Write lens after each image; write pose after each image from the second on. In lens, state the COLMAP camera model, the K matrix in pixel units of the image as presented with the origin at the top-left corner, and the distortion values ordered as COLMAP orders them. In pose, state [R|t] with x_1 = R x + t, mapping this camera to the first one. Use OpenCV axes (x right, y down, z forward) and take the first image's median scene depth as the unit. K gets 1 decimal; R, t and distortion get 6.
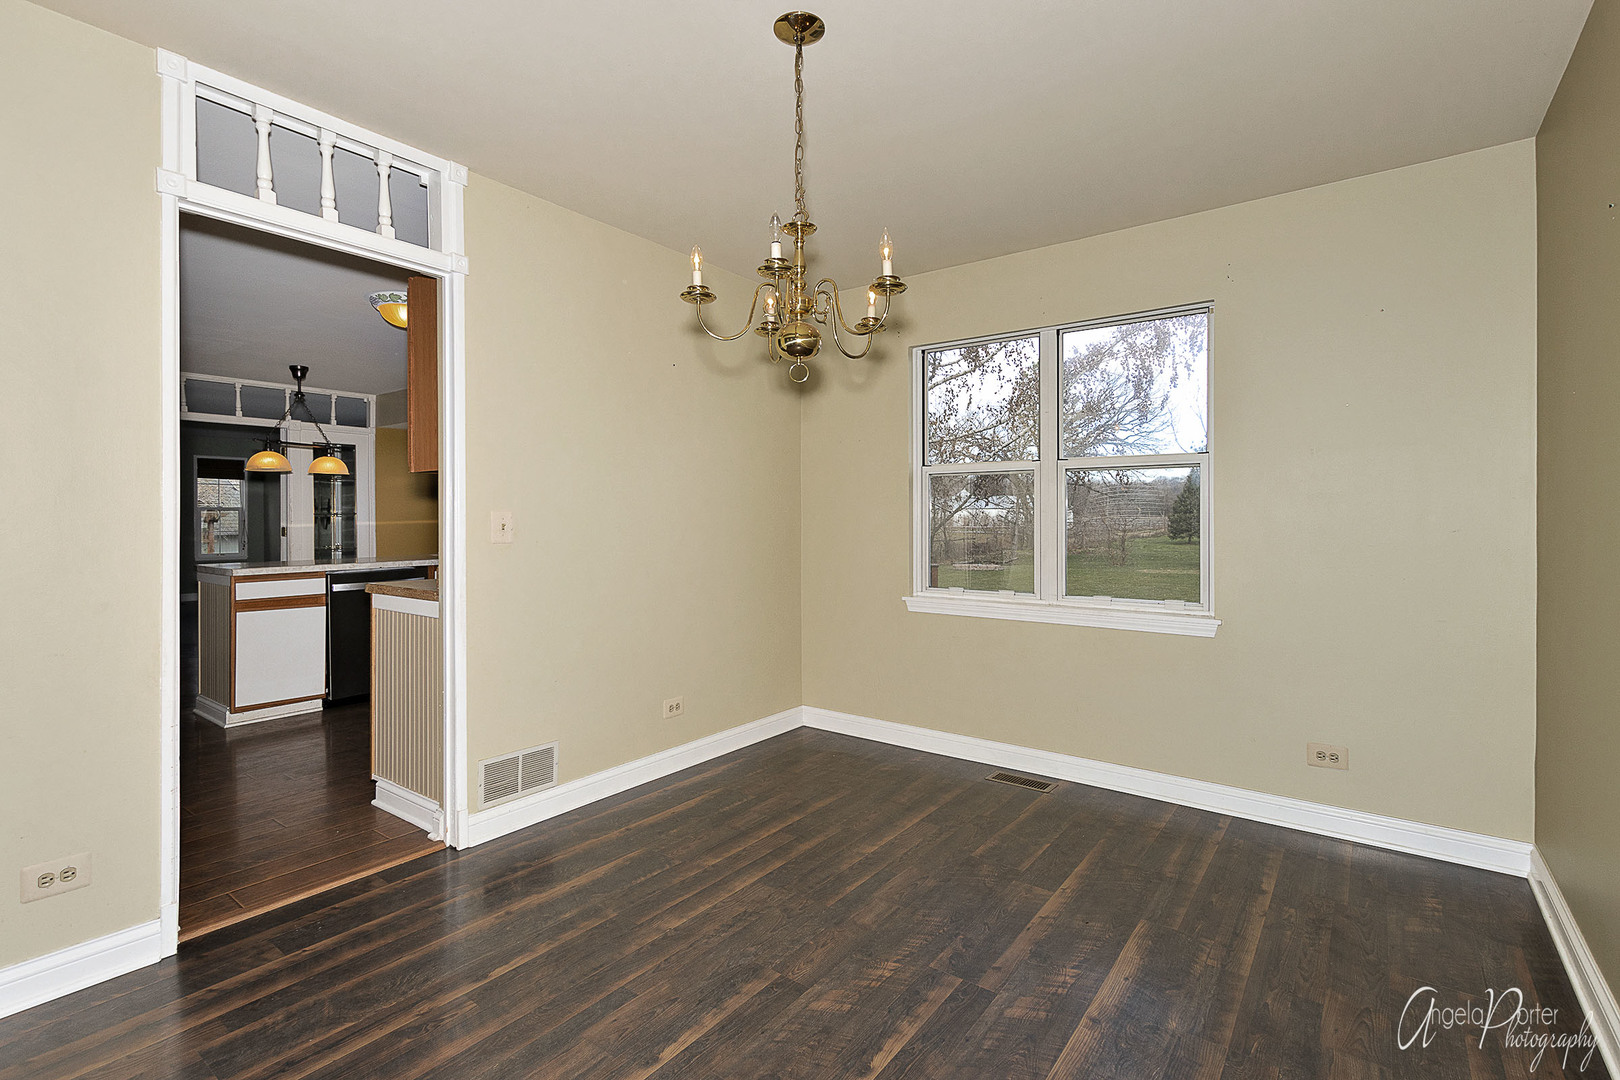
lens RADIAL K [[757.7, 0, 821.9], [0, 757.7, 517.4], [0, 0, 1]] dist [0.008192, -0.001159]
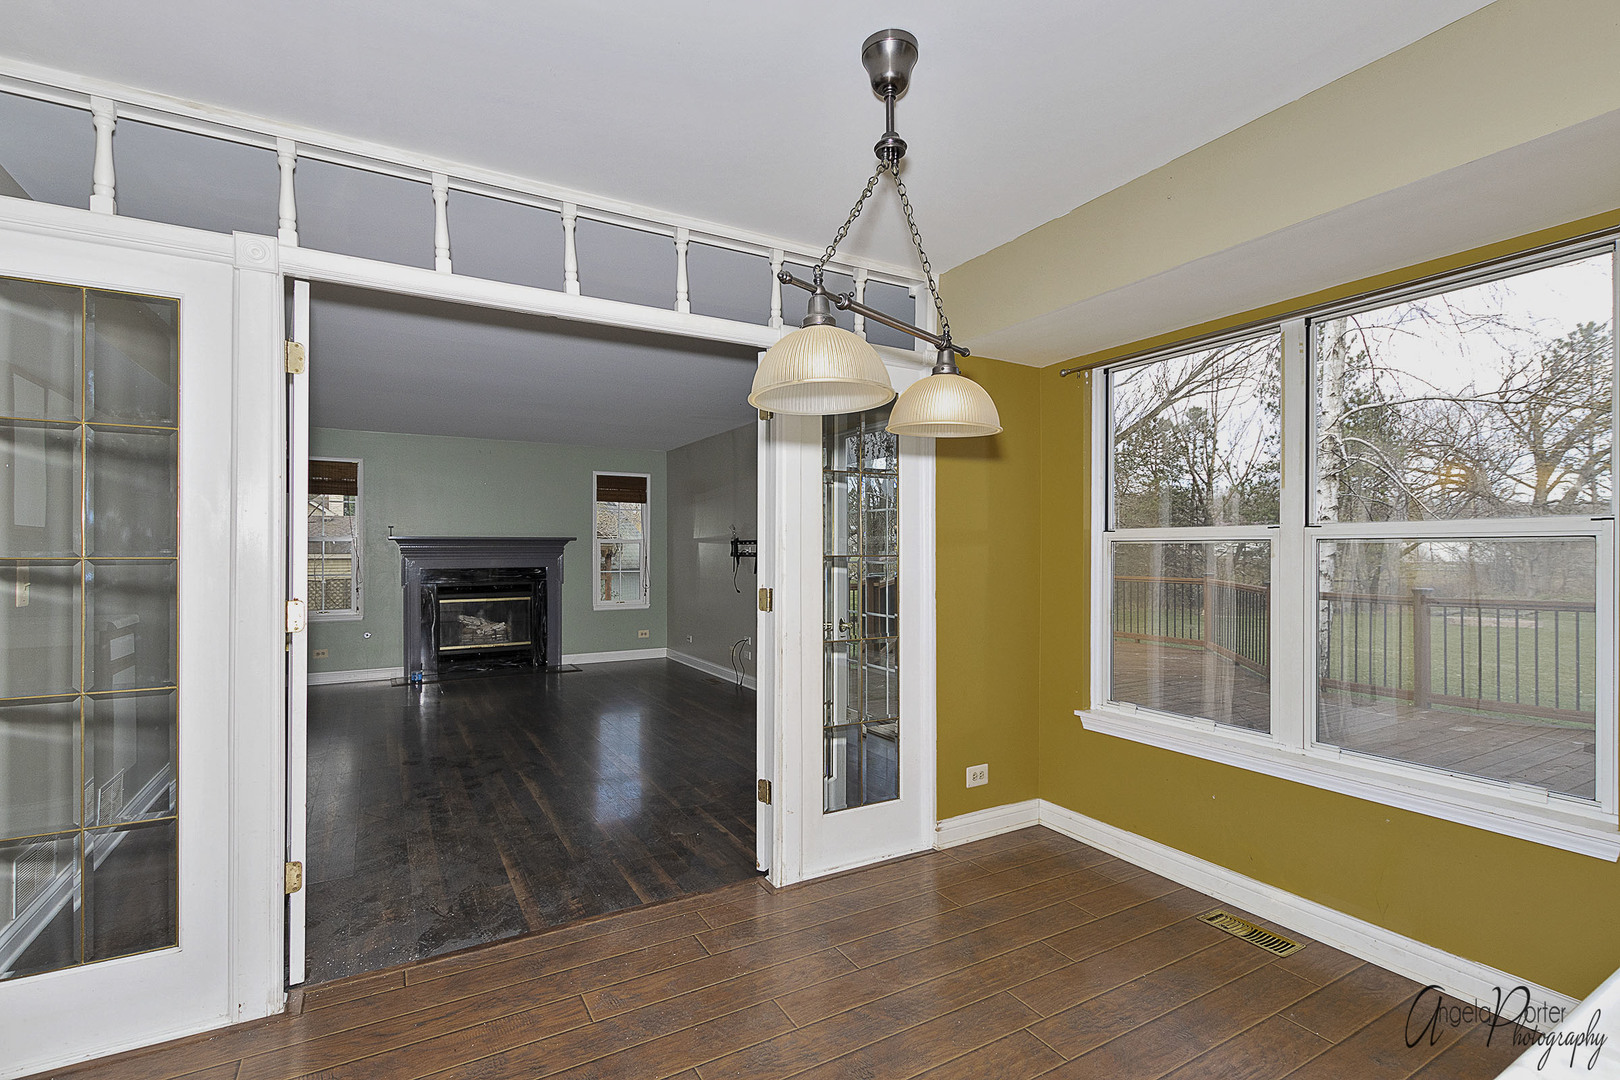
lens RADIAL K [[757.7, 0, 809.7], [0, 757.7, 547.0], [0, 0, 1]] dist [0.008192, -0.001159]
pose [[0.913990, 0.002918, -0.405726, -0.550752], [-0.004262, 0.999988, -0.002410, -0.008915], [0.405715, 0.003932, 0.913991, 0.669617]]
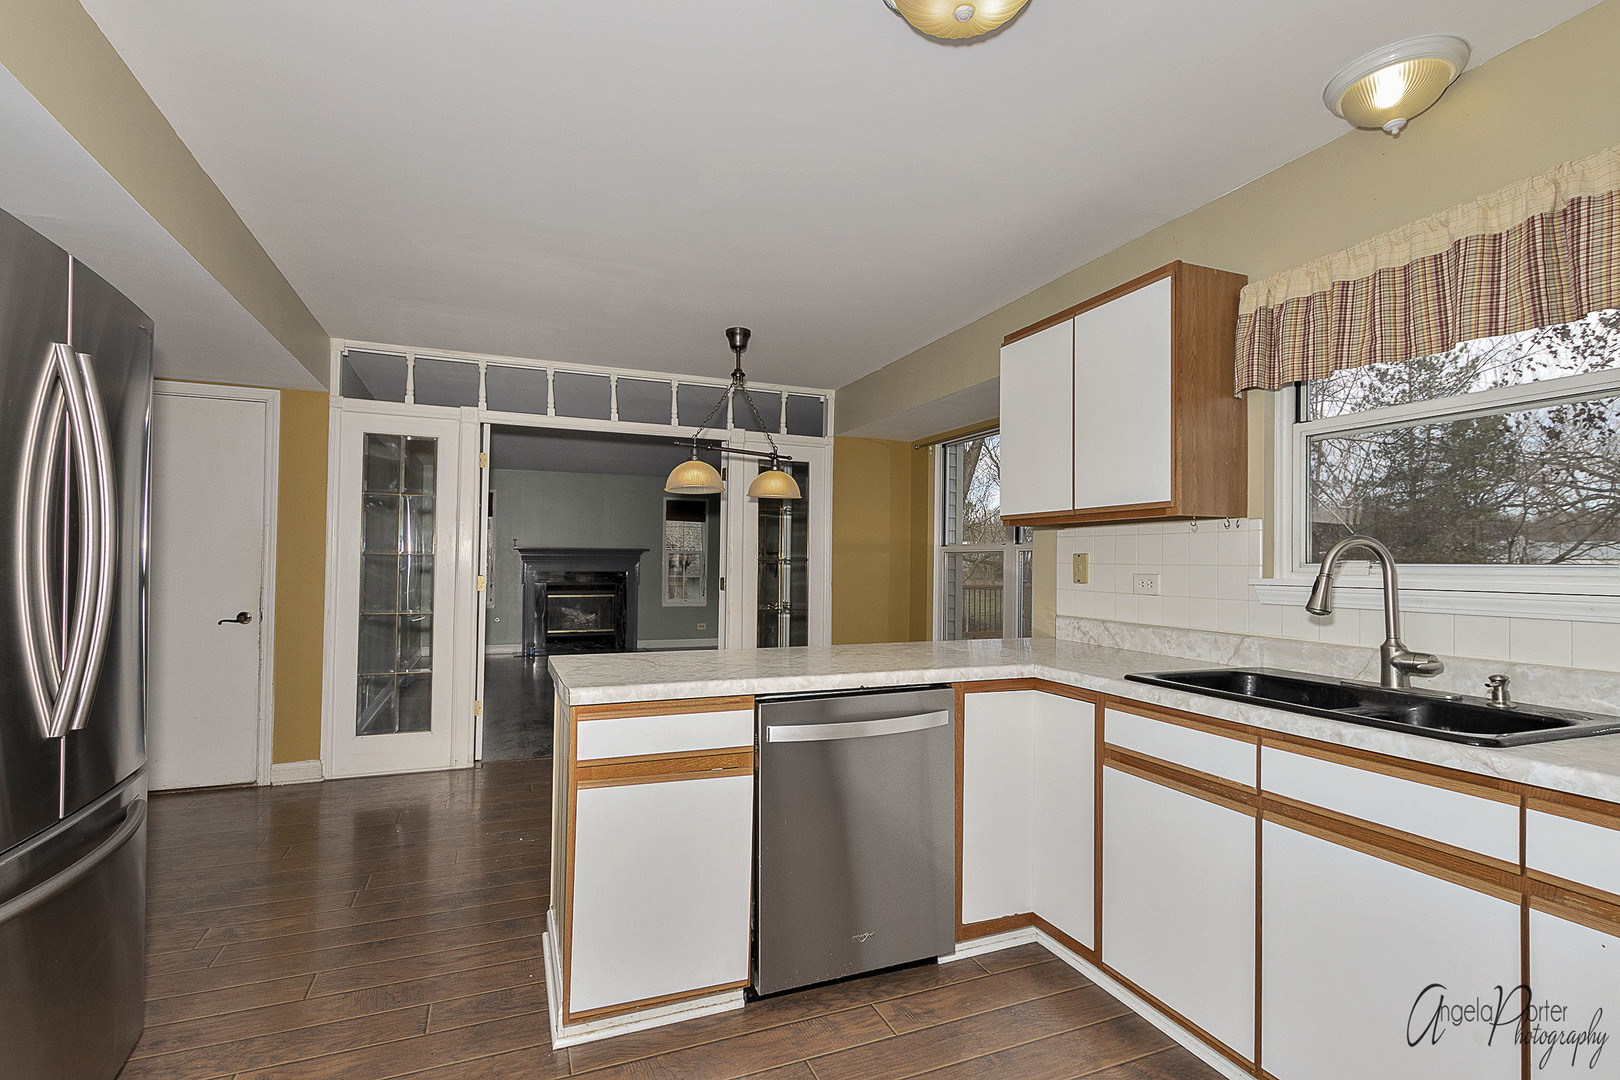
lens RADIAL K [[757.7, 0, 804.4], [0, 757.7, 545.4], [0, 0, 1]] dist [0.008192, -0.001159]
pose [[0.853253, 0.000294, -0.521497, -0.279523], [-0.014218, 0.999641, -0.022699, -0.001685], [0.521303, 0.026783, 0.852951, 0.446127]]
